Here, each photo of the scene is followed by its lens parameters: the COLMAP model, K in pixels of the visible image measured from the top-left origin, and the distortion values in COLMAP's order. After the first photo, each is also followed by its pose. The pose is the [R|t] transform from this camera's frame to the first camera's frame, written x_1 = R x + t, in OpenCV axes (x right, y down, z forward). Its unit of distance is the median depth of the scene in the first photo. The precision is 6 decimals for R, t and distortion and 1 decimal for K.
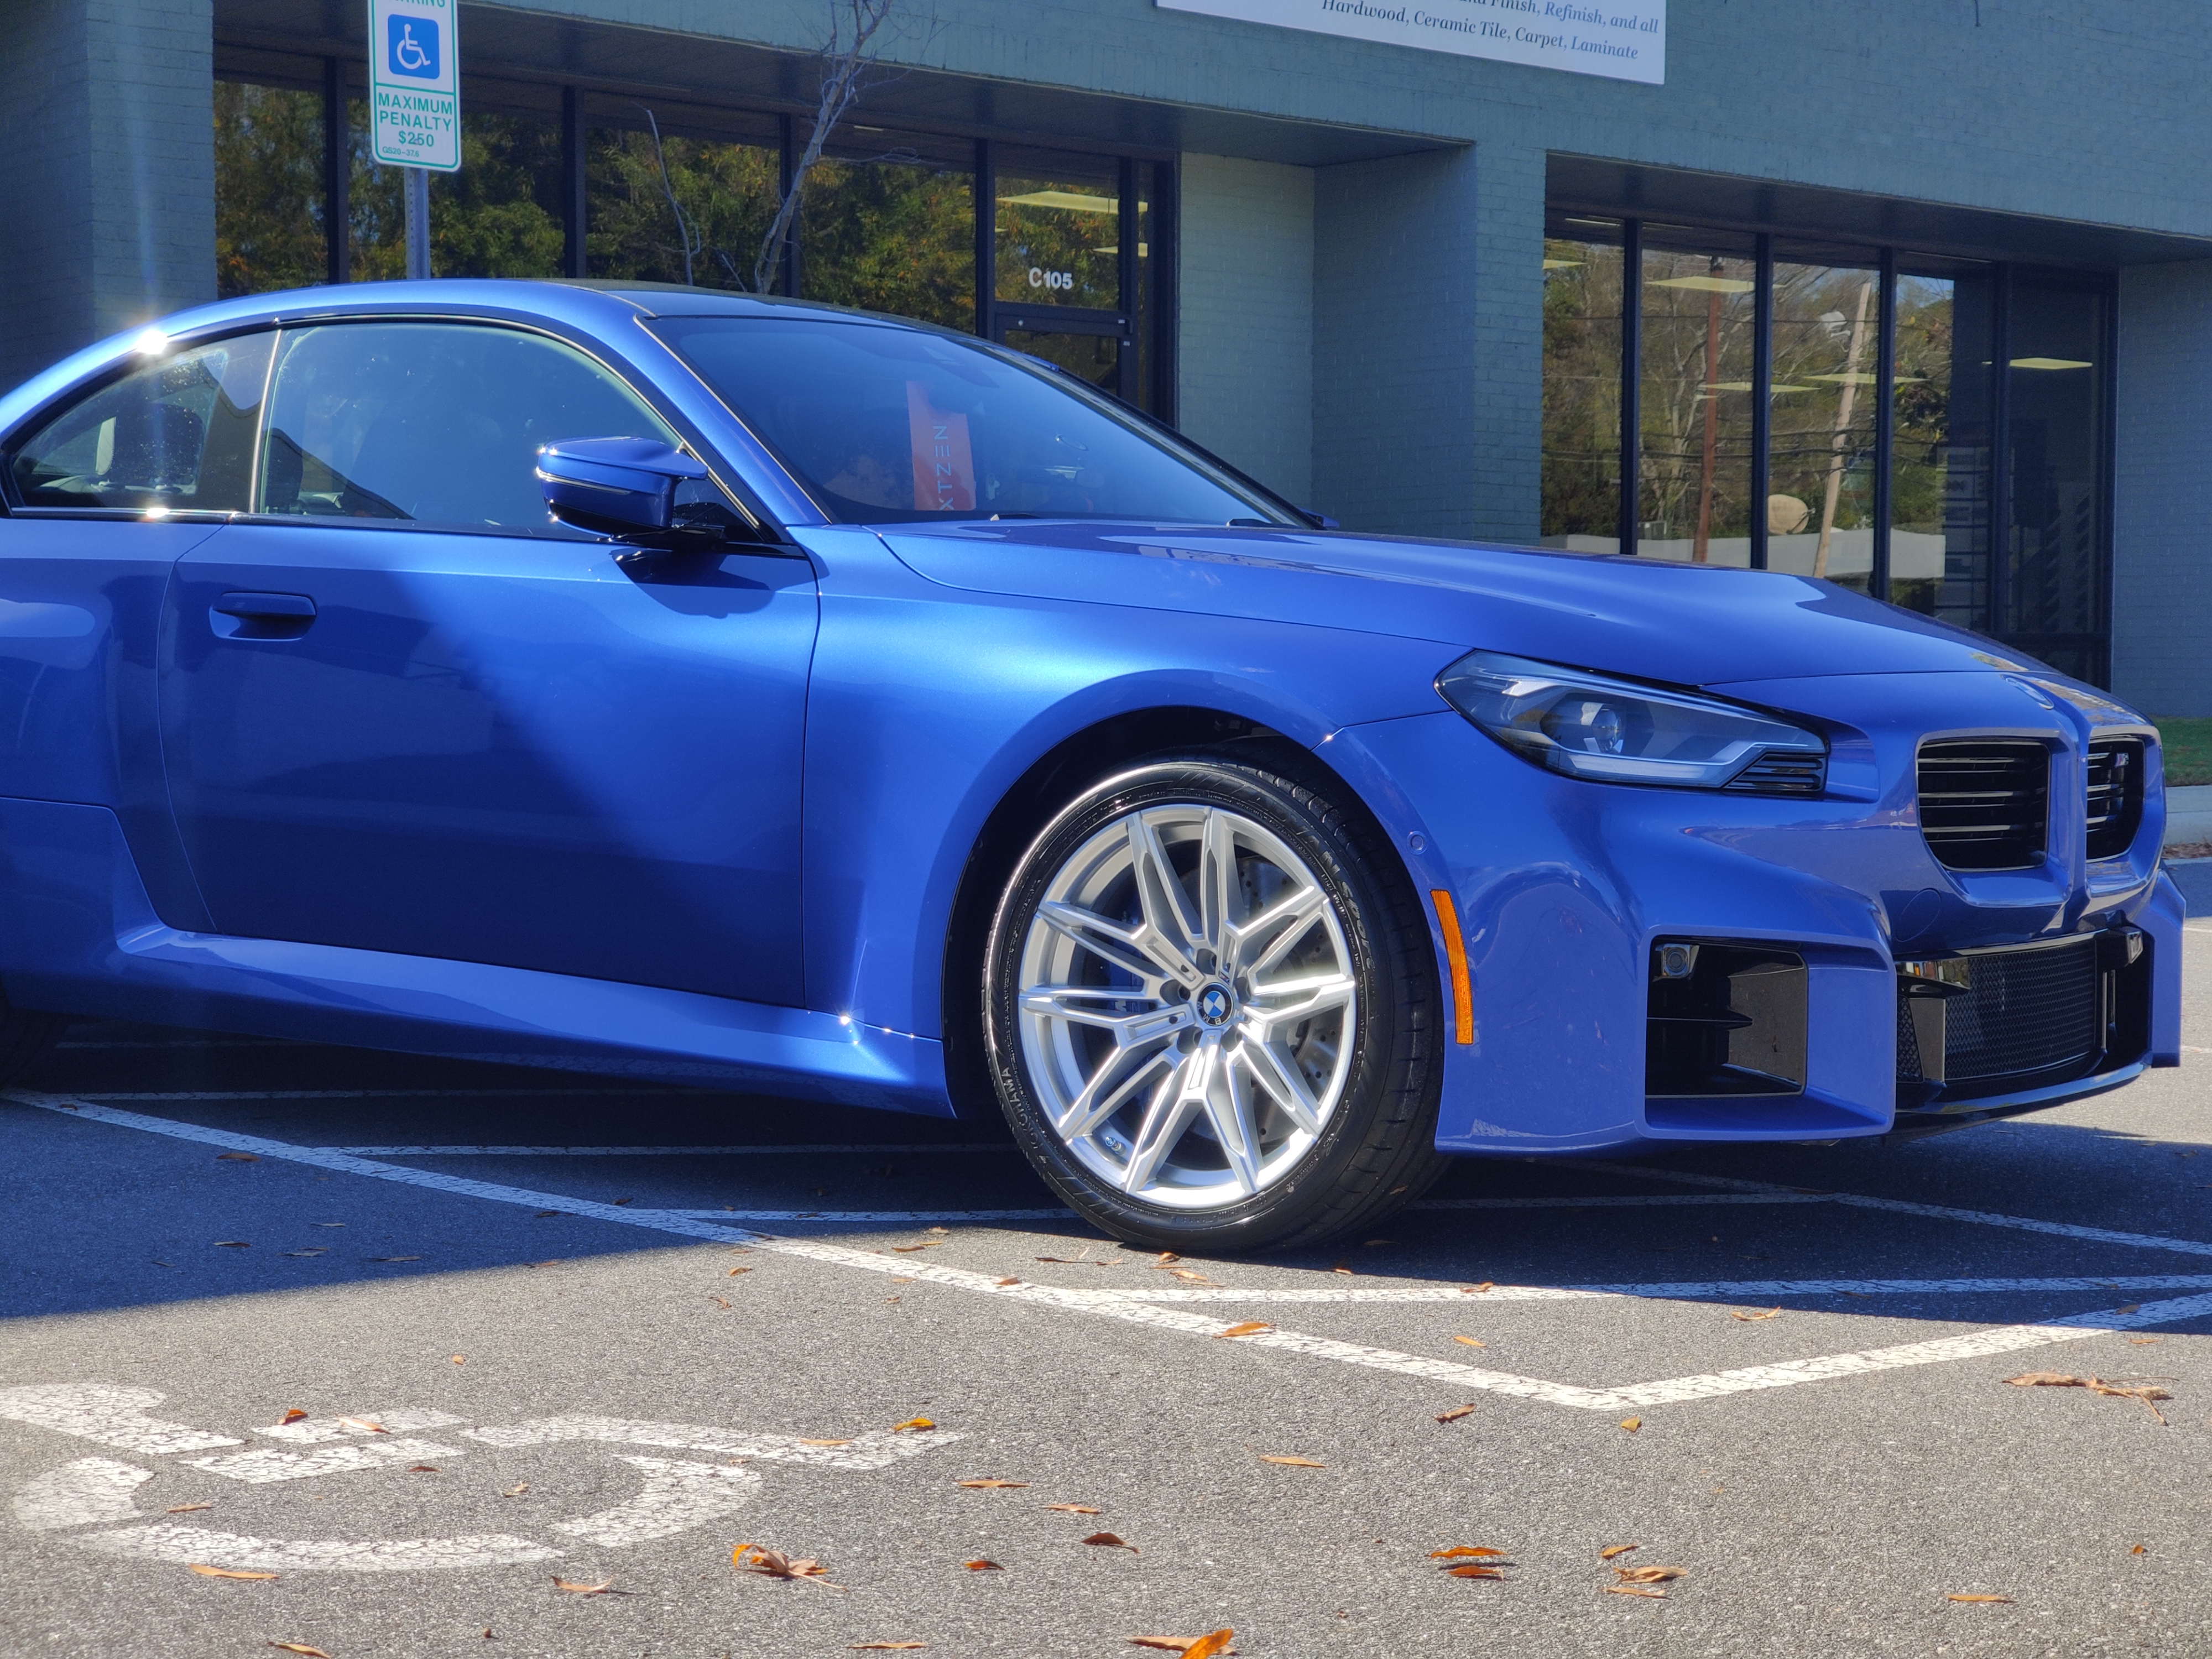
lens RADIAL K [[3700.1, 0, 1106.0], [0, 3700.1, 829.5], [0, 0, 1]] dist [0.115160, -0.123714]
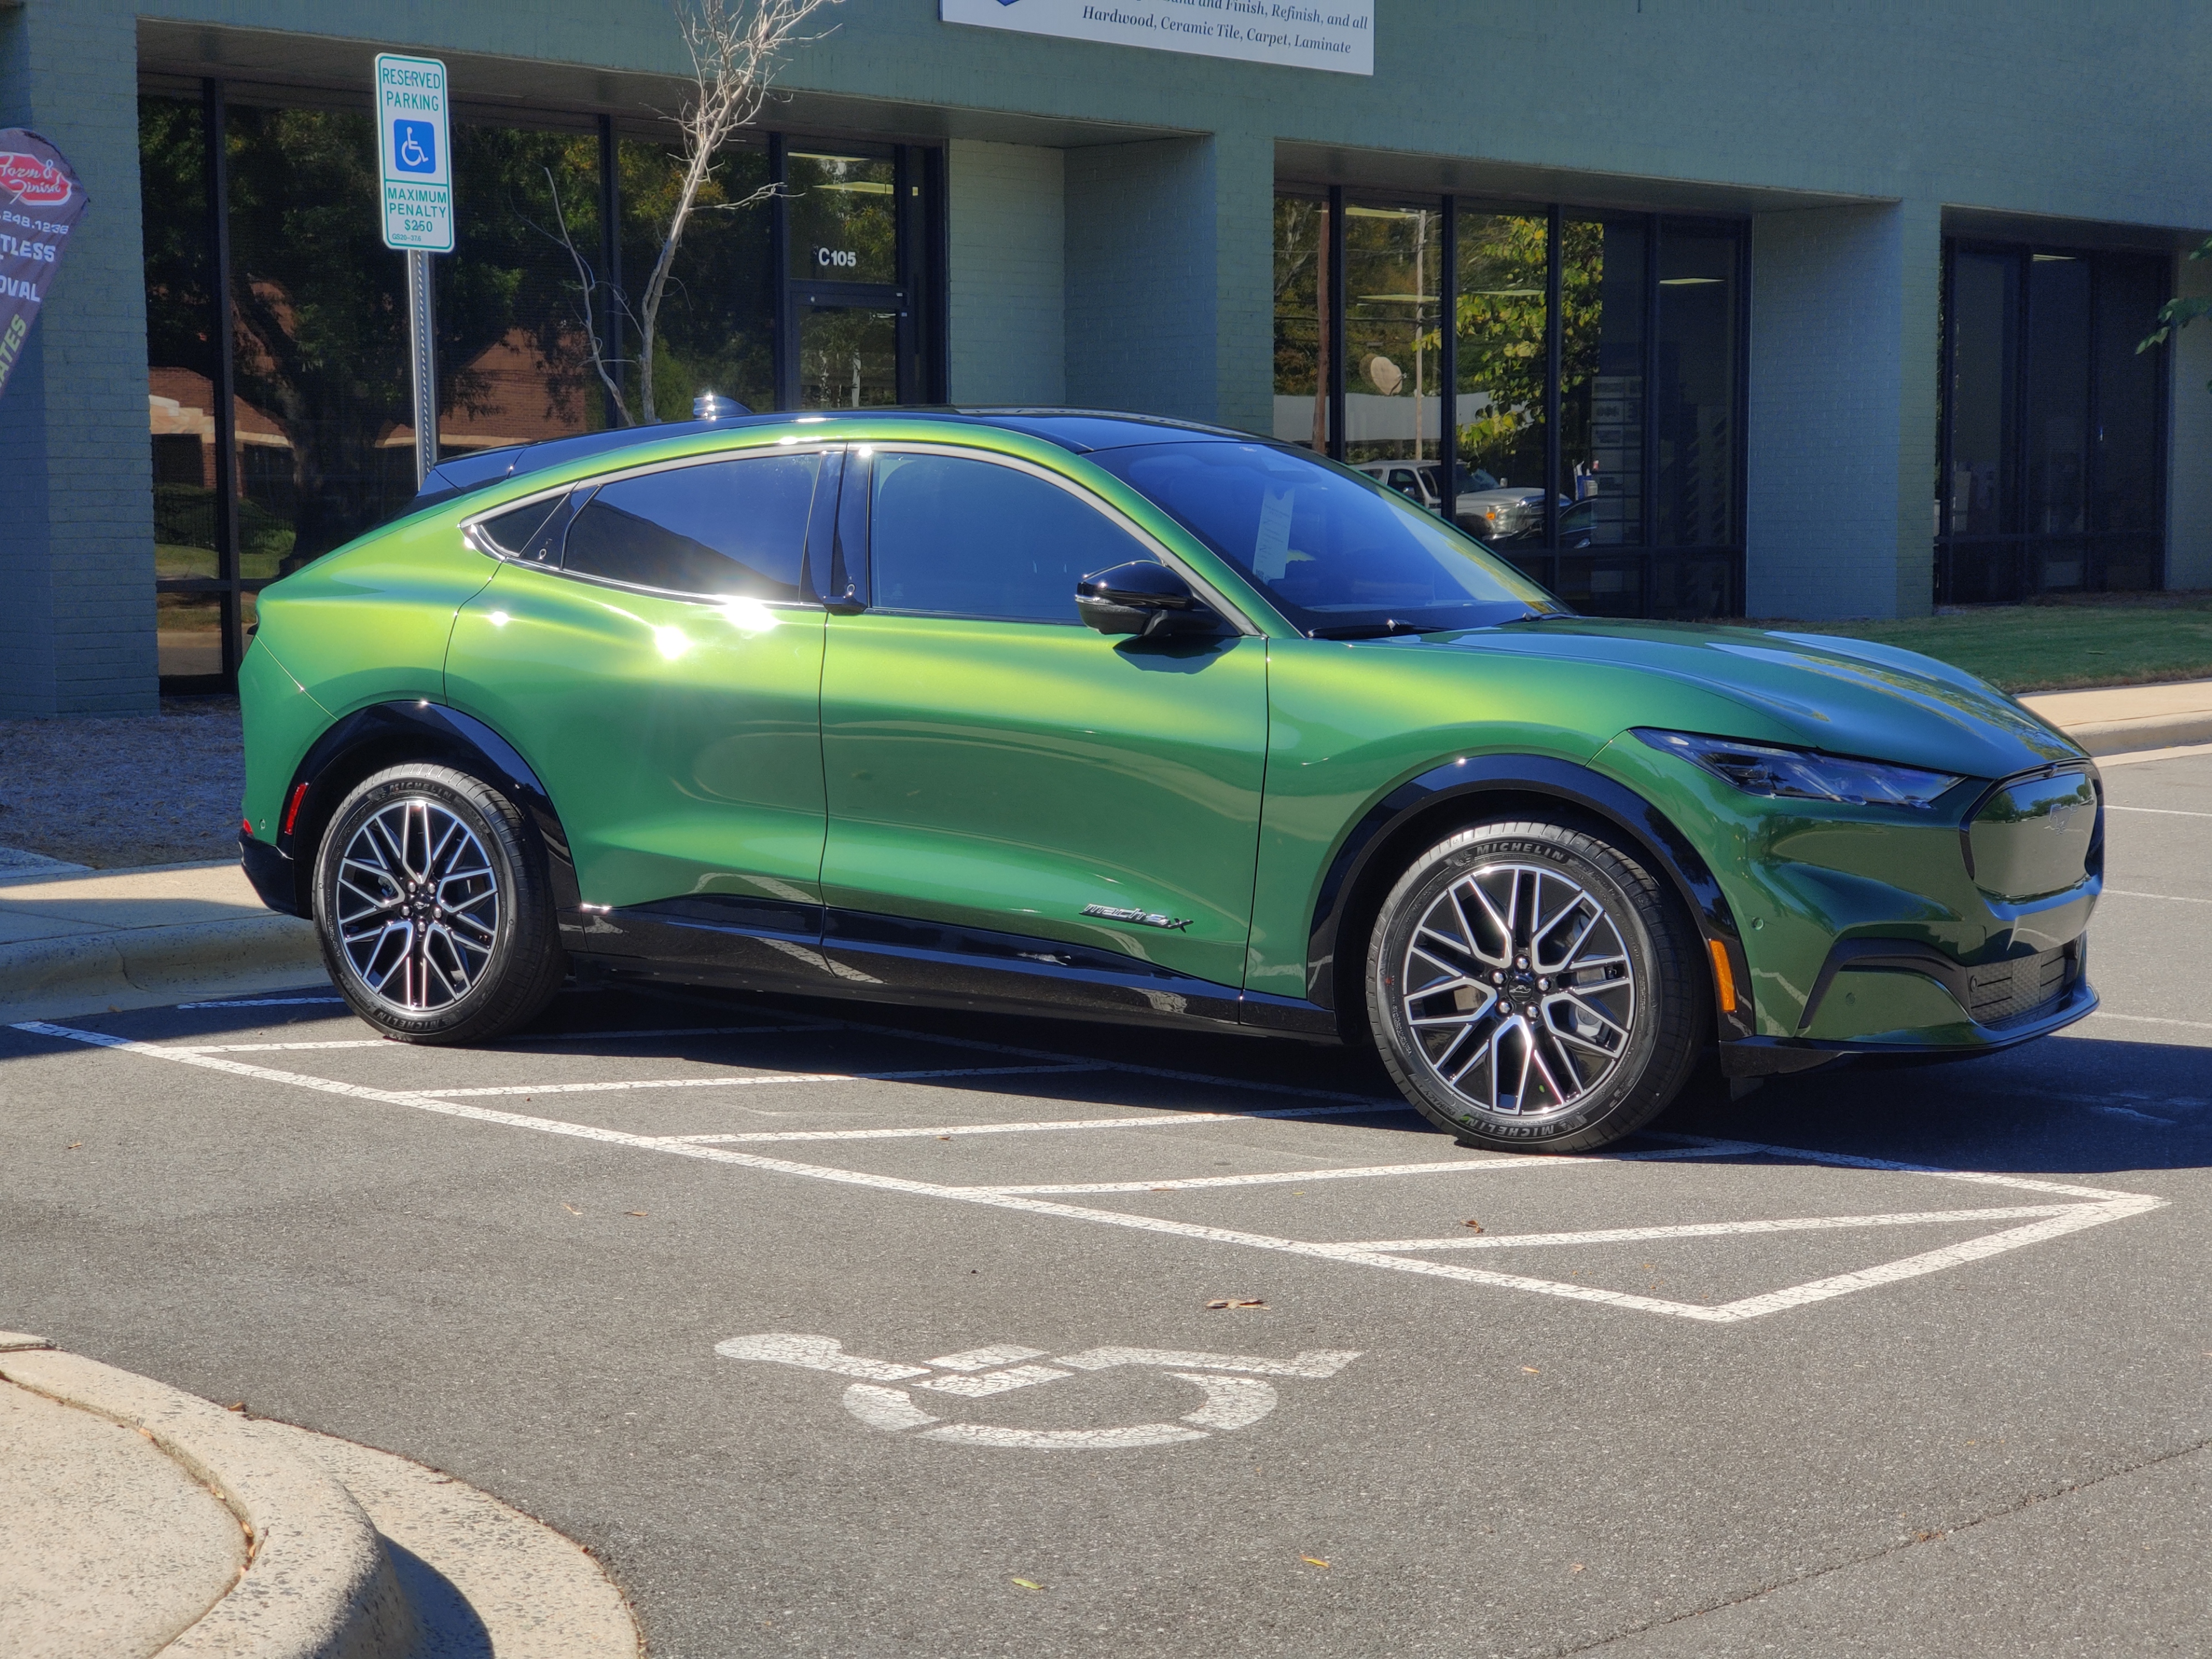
lens RADIAL K [[3700.1, 0, 1106.0], [0, 3700.1, 829.5], [0, 0, 1]] dist [0.115160, -0.123714]
pose [[0.993503, -0.020128, 0.112015, -0.061955], [0.015107, 0.998851, 0.045491, -0.026985], [-0.112802, -0.043503, 0.992665, -0.113057]]
